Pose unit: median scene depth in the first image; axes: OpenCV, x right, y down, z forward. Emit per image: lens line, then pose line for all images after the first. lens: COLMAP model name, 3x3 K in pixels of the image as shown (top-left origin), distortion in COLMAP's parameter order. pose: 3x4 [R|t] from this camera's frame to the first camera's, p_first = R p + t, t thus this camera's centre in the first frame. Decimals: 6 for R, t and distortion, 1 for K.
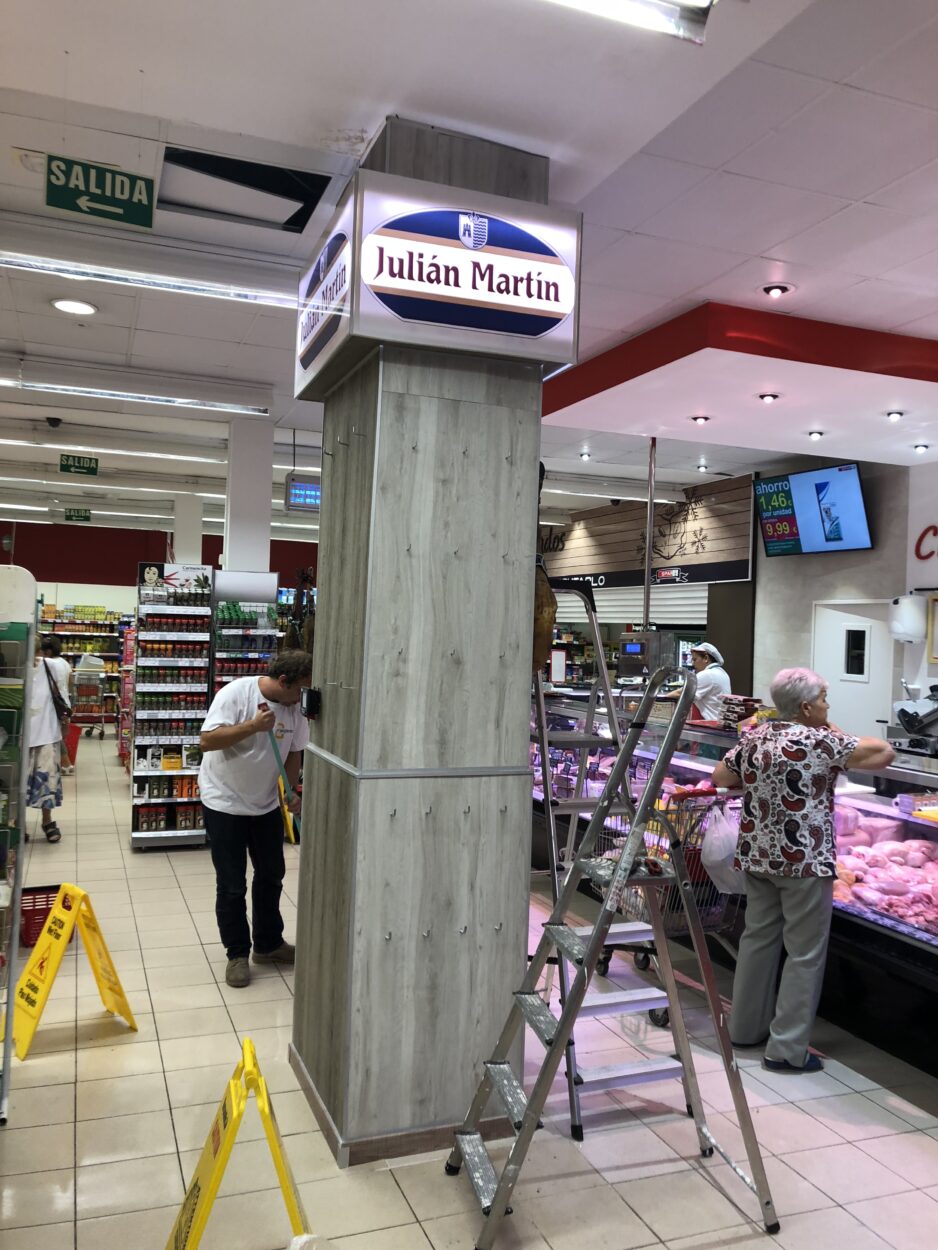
lens RADIAL K [[1016.5, 0, 481.7], [0, 1016.5, 645.4], [0, 0, 1]] dist [0.019483, -0.083604]
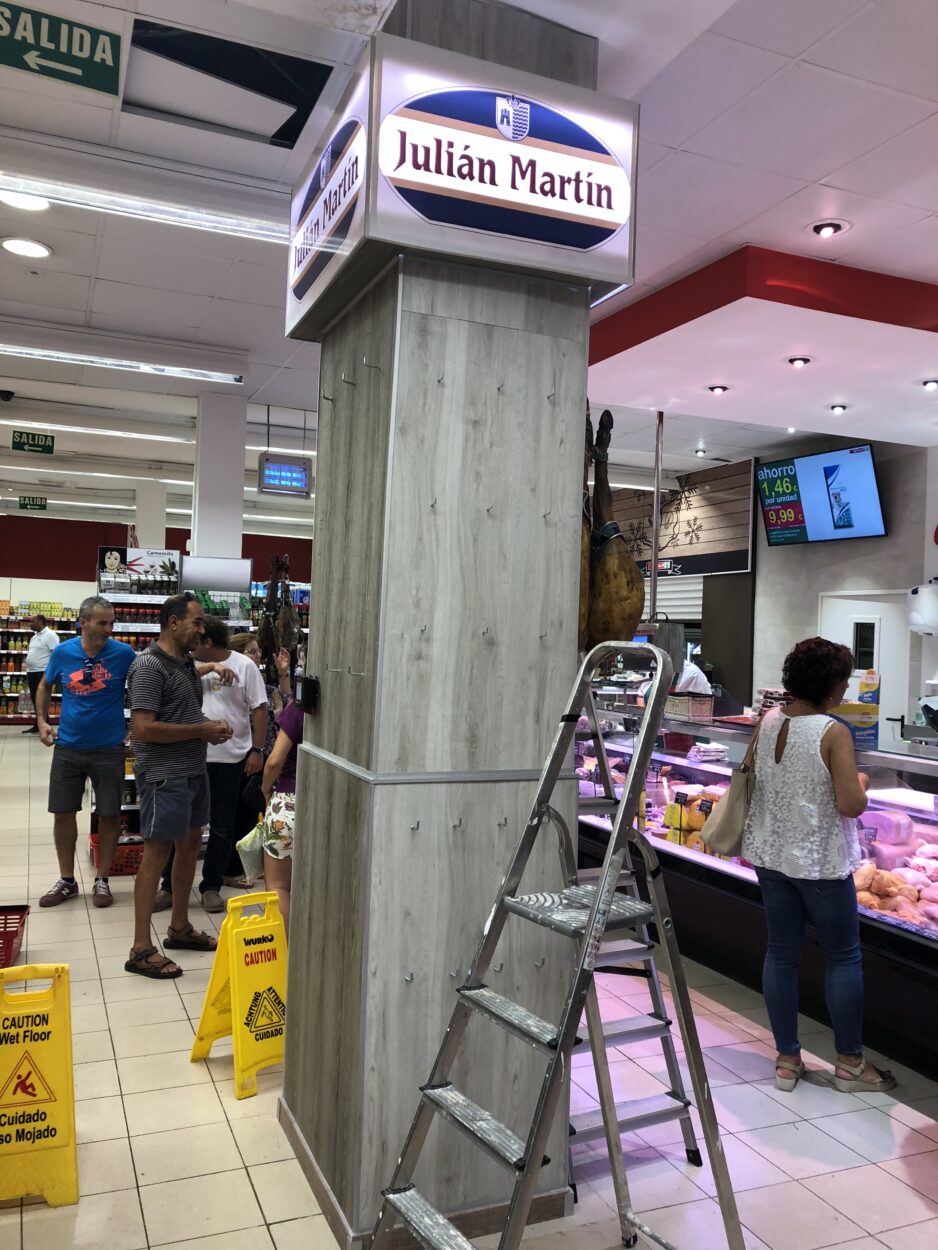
lens RADIAL K [[1019.6, 0, 470.0], [0, 1019.6, 639.4], [0, 0, 1]] dist [0.003943, -0.008783]
pose [[0.999670, -0.000070, 0.025698, -0.062022], [0.000283, 0.999966, -0.008277, 0.020754], [-0.025697, 0.008282, 0.999635, 0.173326]]
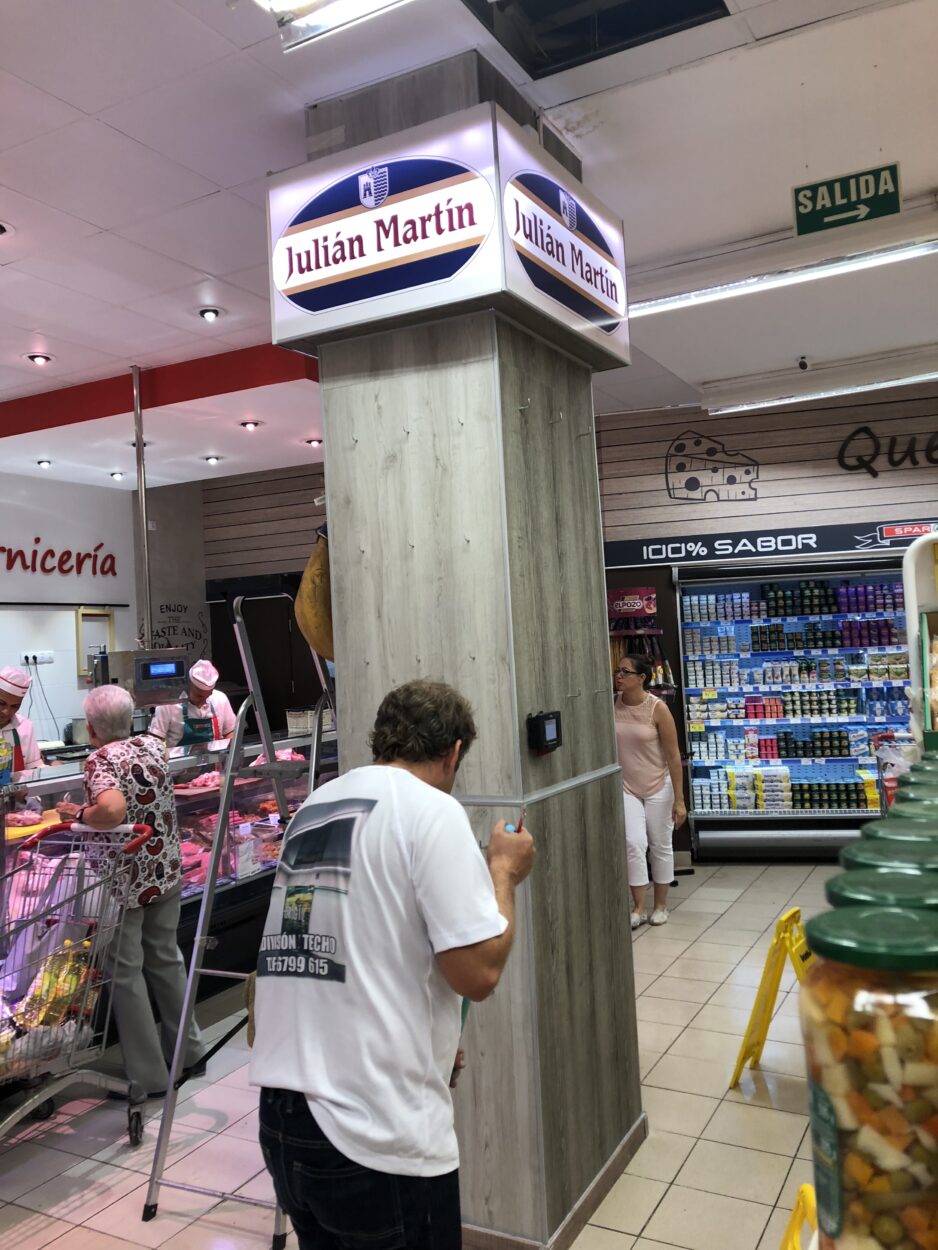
lens RADIAL K [[1019.1, 0, 456.8], [0, 1019.1, 605.4], [0, 0, 1]] dist [0.038828, -0.006098]
pose [[0.635729, -0.091038, -0.766525, 0.662265], [0.053822, 0.995832, -0.073634, 0.020981], [0.770034, 0.005556, 0.637979, 0.476400]]
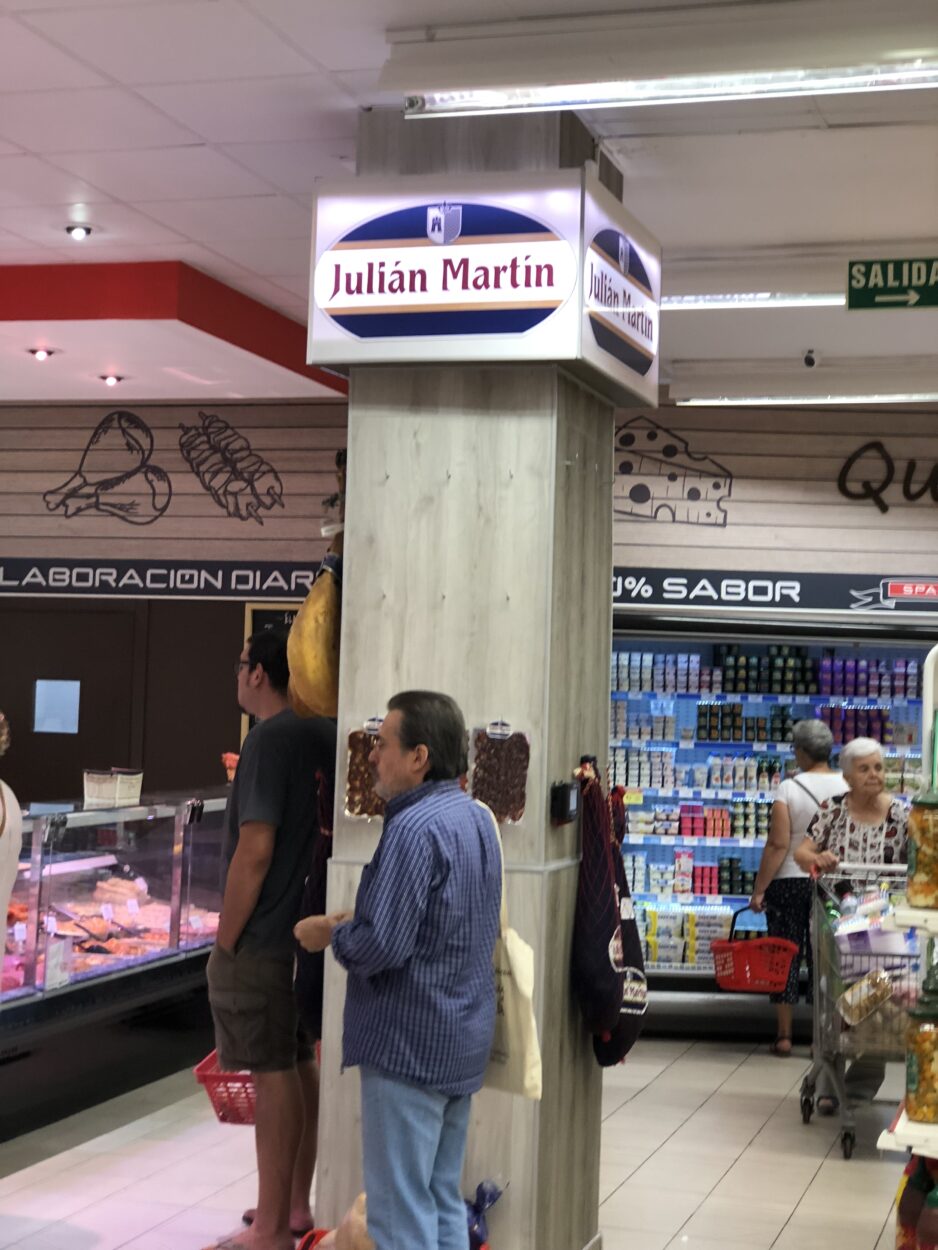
lens RADIAL K [[2062.0, 0, 450.6], [0, 2062.0, 655.6], [0, 0, 1]] dist [-0.105061, 0.976640]
pose [[0.781130, -0.018382, -0.624098, 1.020479], [-0.020117, 0.998307, -0.054583, 0.042023], [0.624044, 0.055191, 0.779437, -0.296119]]
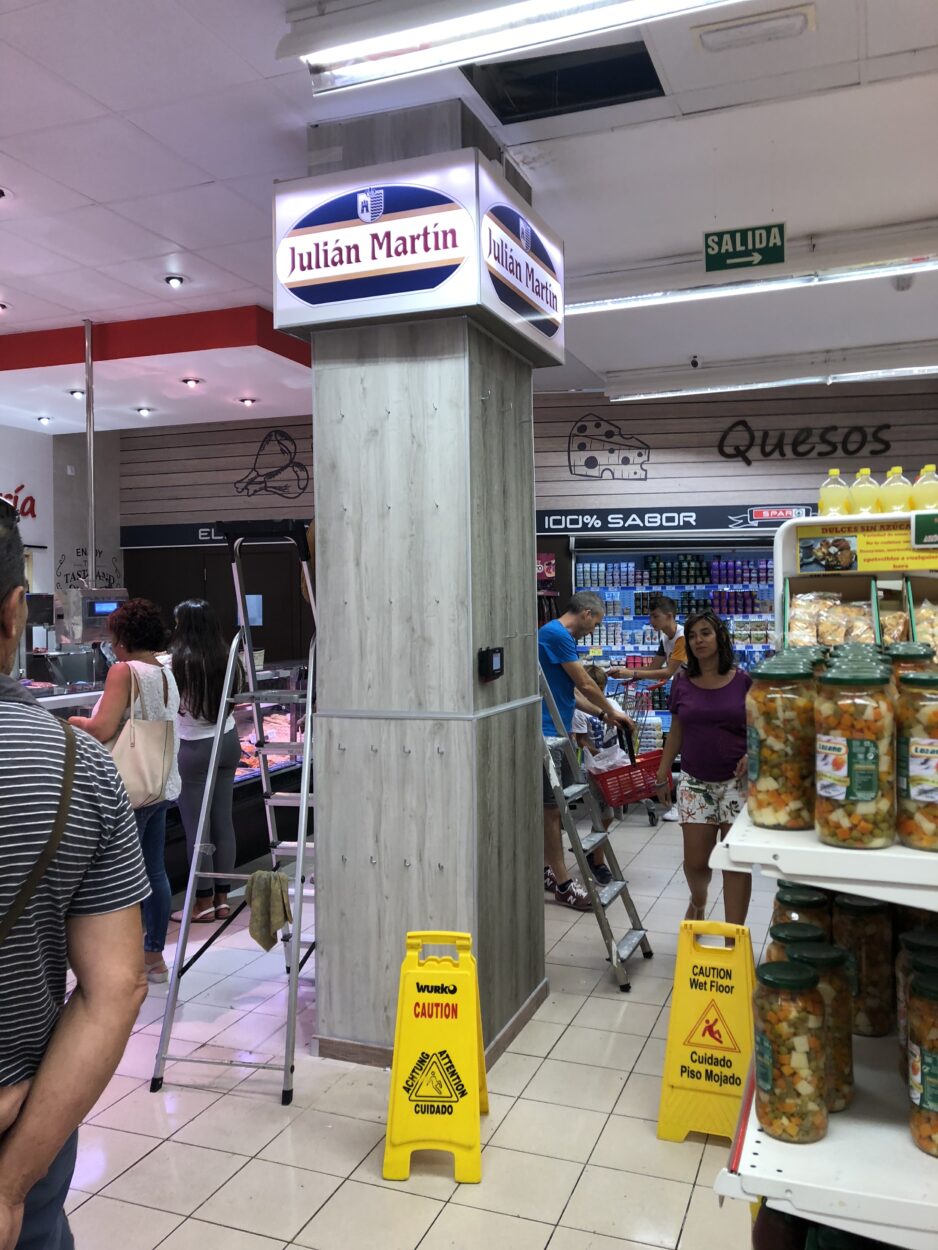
lens RADIAL K [[1016.6, 0, 468.1], [0, 1016.6, 604.6], [0, 0, 1]] dist [0.087682, -0.170208]
pose [[0.733857, -0.035893, -0.678355, 0.747366], [0.018247, 0.999284, -0.033135, 0.041494], [0.679059, 0.011939, 0.733987, 0.284442]]
